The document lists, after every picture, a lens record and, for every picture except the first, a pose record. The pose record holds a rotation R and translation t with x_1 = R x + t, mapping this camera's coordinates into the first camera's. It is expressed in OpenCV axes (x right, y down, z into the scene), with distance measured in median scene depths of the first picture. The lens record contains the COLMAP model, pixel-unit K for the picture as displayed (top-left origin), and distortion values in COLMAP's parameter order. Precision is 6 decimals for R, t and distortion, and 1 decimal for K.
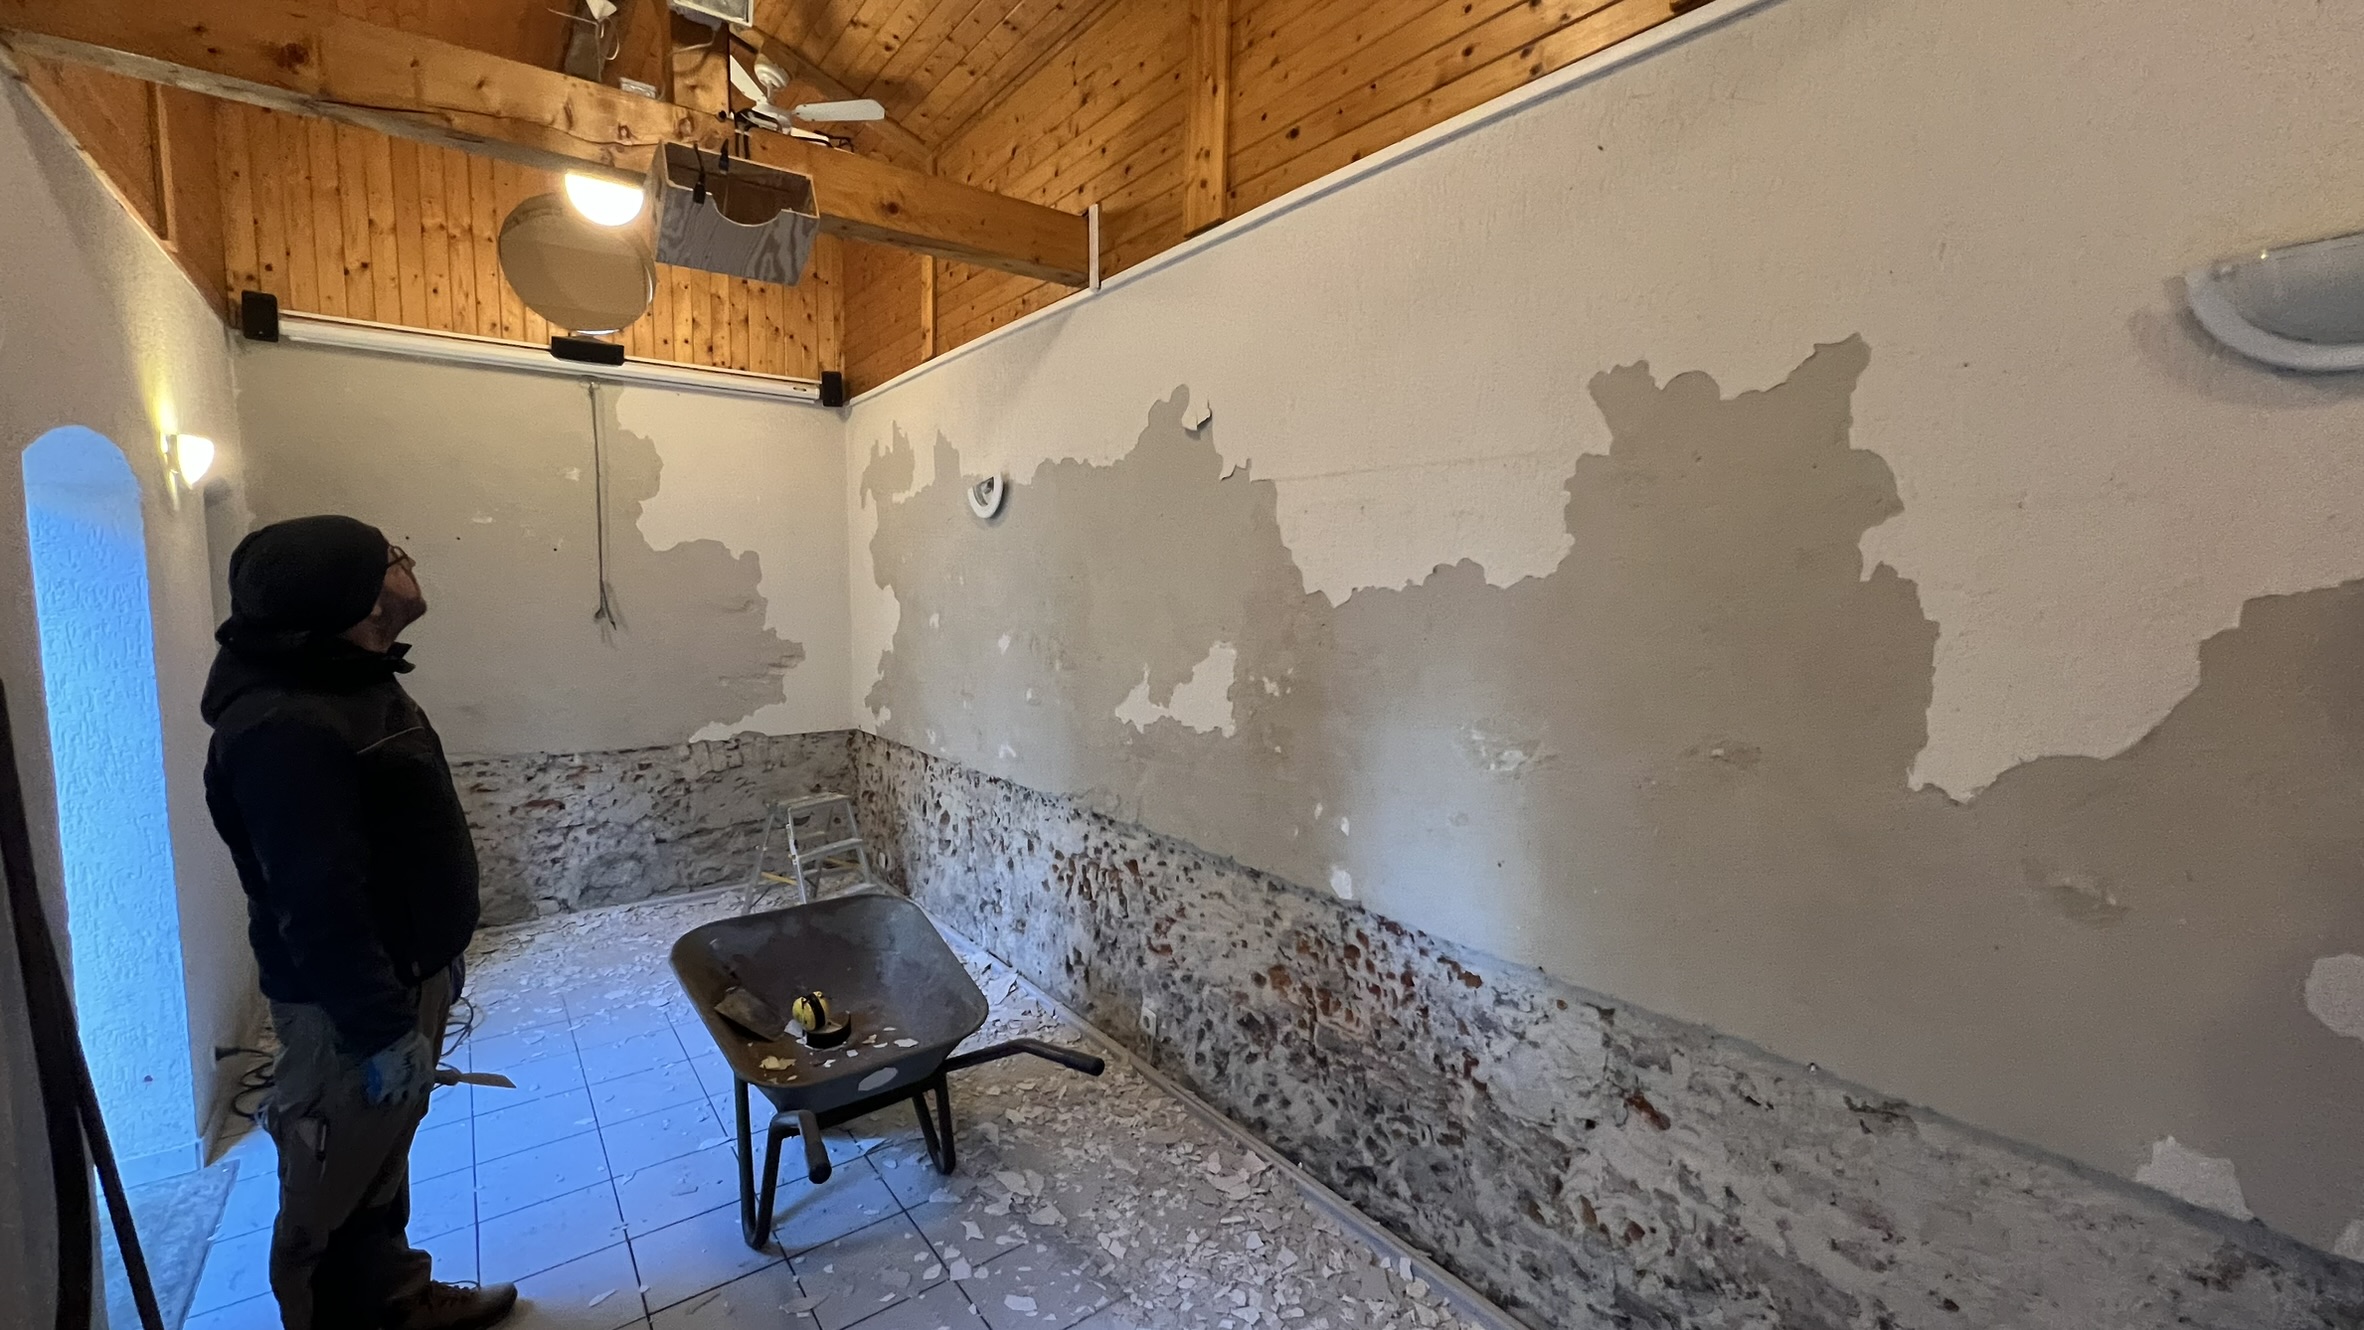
lens RADIAL K [[936.8, 0, 1178.3], [0, 936.8, 664.5], [0, 0, 1]] dist [-0.000073, 0.000110]
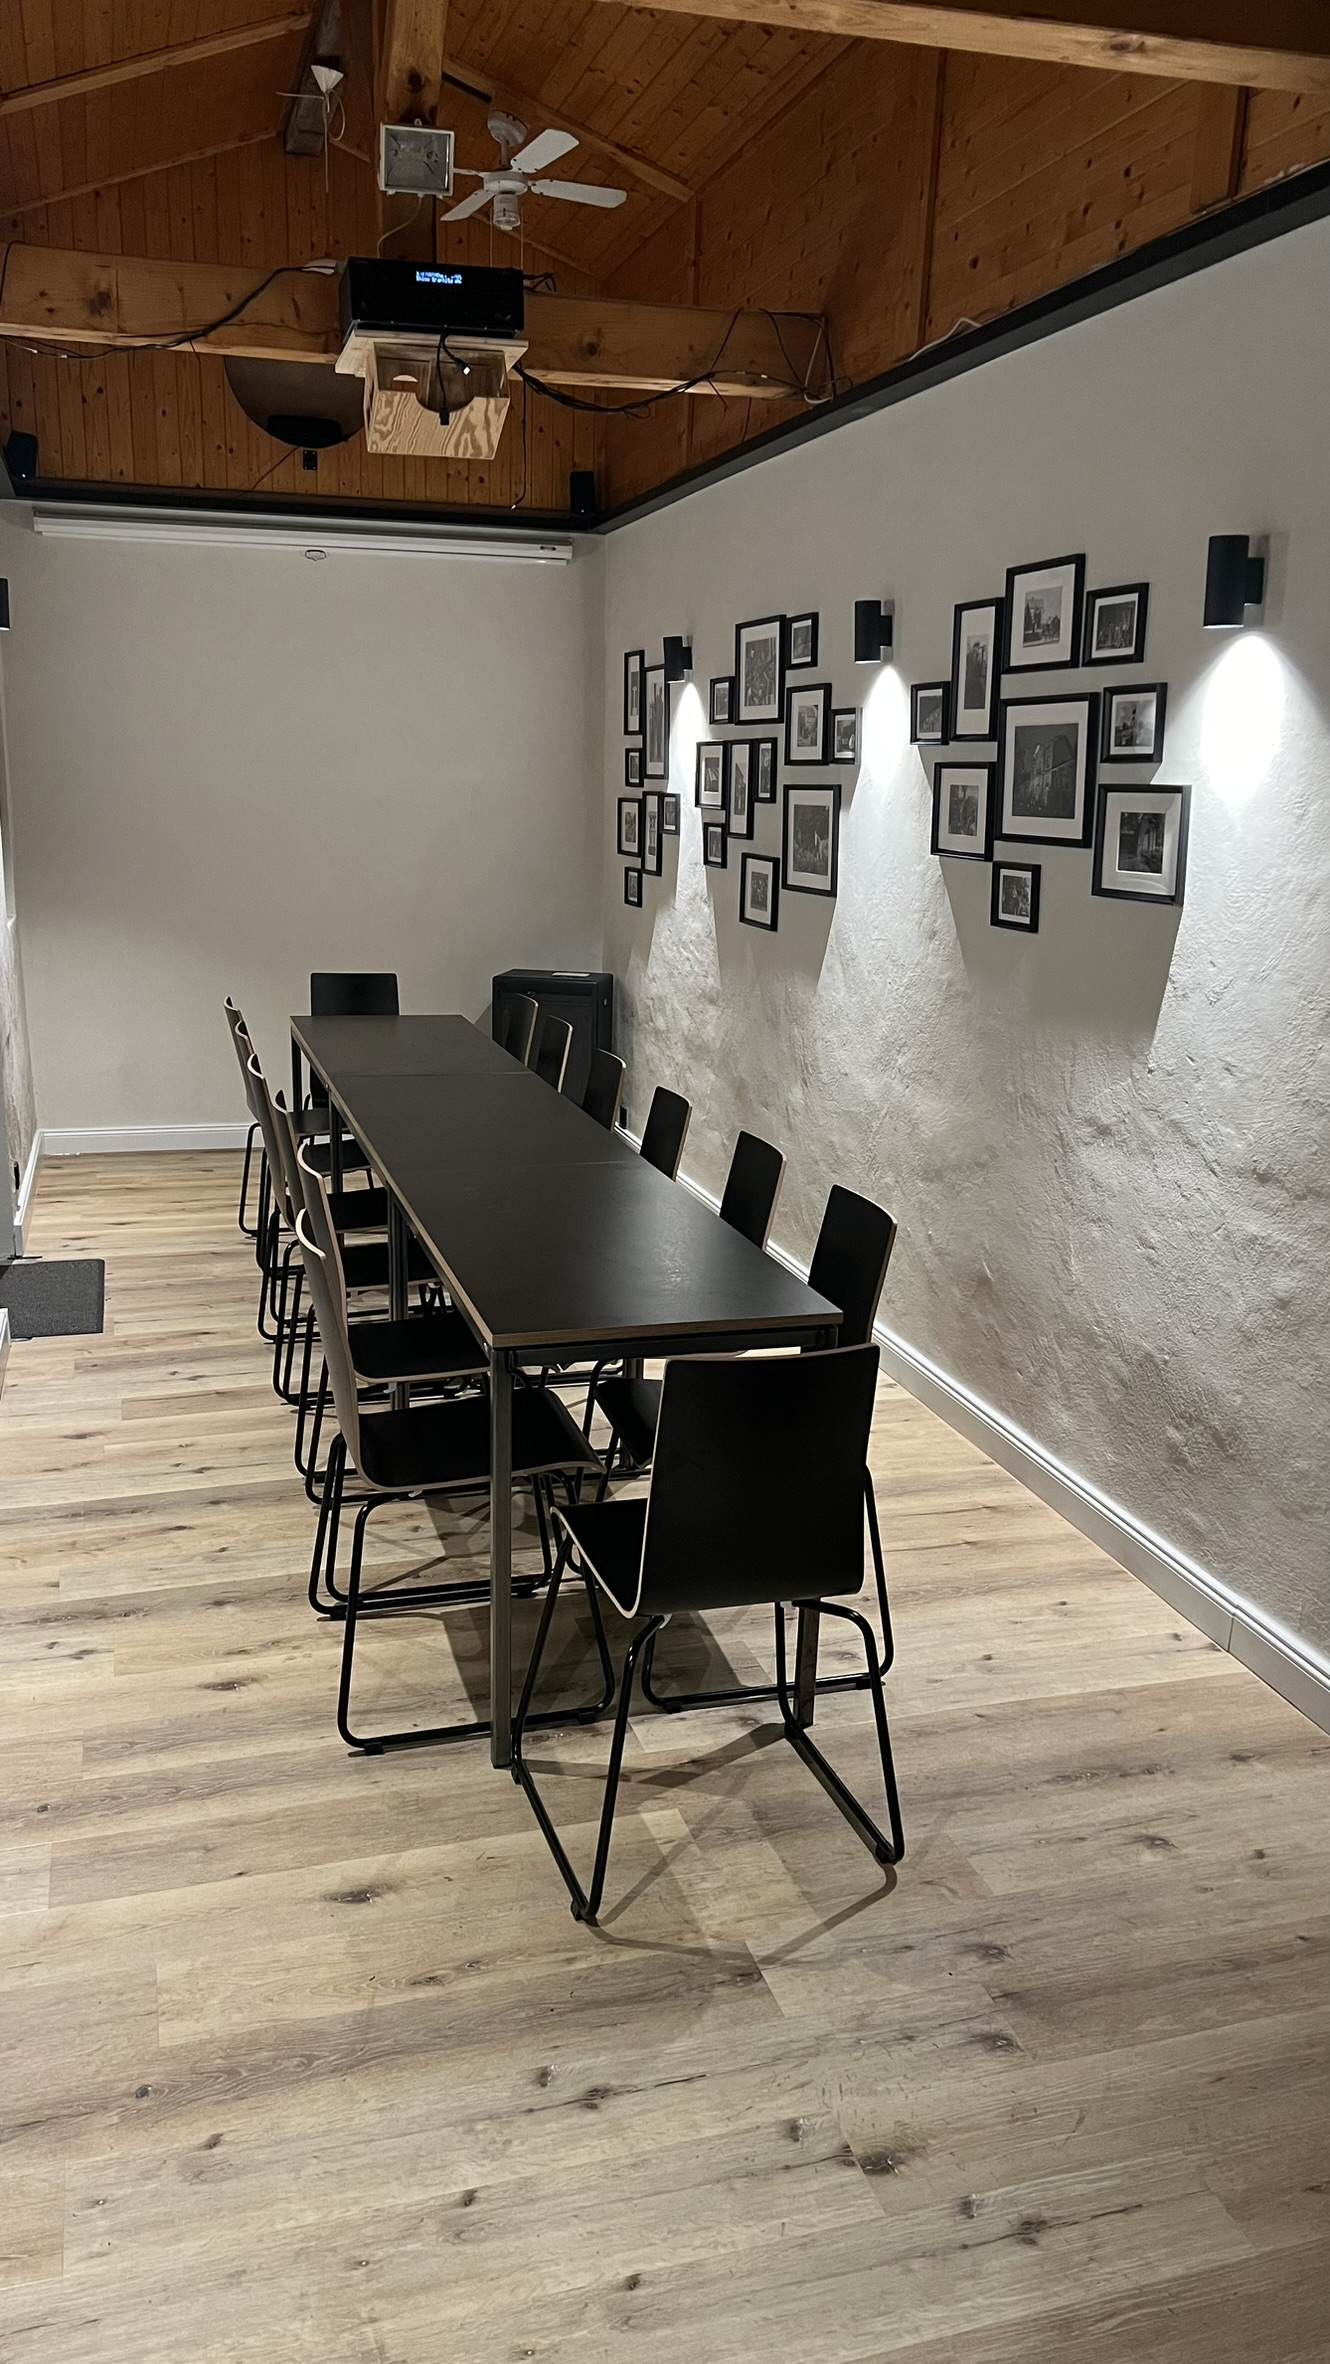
lens RADIAL K [[1759.3, 0, 657.8], [0, 1759.3, 1173.5], [0, 0, 1]] dist [0.094359, -0.141414]
pose [[0.931262, 0.097812, -0.350974, 0.311984], [-0.047734, 0.987742, 0.148616, 0.040693], [0.361209, -0.121647, 0.924516, -0.489644]]
